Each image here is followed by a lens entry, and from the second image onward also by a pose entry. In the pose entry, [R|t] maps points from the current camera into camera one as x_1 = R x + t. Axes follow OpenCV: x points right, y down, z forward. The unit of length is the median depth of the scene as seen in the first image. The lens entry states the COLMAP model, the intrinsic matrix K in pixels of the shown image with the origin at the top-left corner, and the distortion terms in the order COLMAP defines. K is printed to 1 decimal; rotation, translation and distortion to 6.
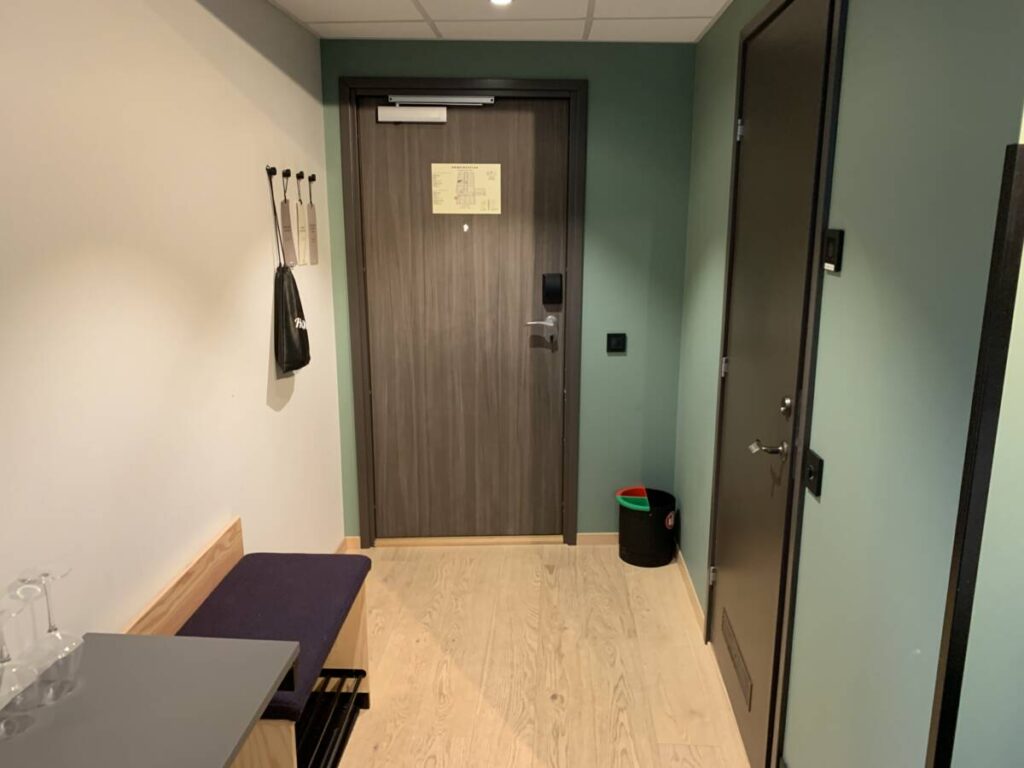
lens RADIAL K [[780.7, 0, 514.4], [0, 780.7, 385.2], [0, 0, 1]] dist [0.009440, 0.001333]
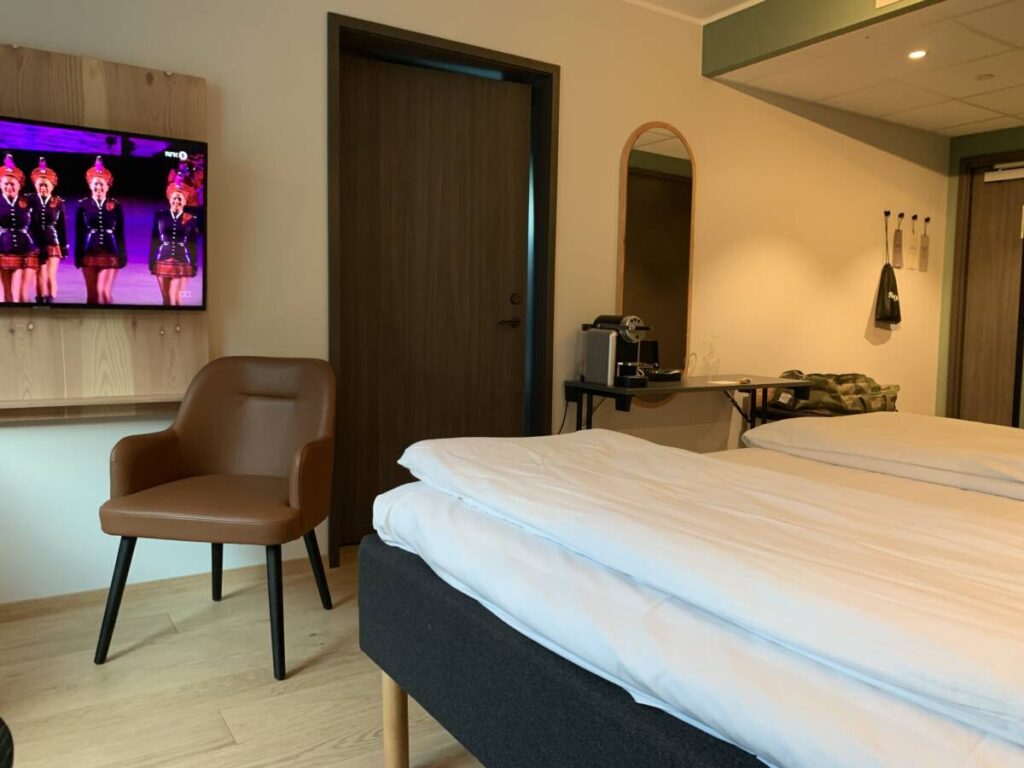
lens RADIAL K [[780.7, 0, 511.3], [0, 780.7, 385.3], [0, 0, 1]] dist [0.009440, 0.001333]
pose [[0.576376, 0.070838, -0.814109, 0.612651], [-0.192107, 0.980062, -0.050731, 0.335827], [0.794283, 0.185636, 0.578492, -0.605852]]
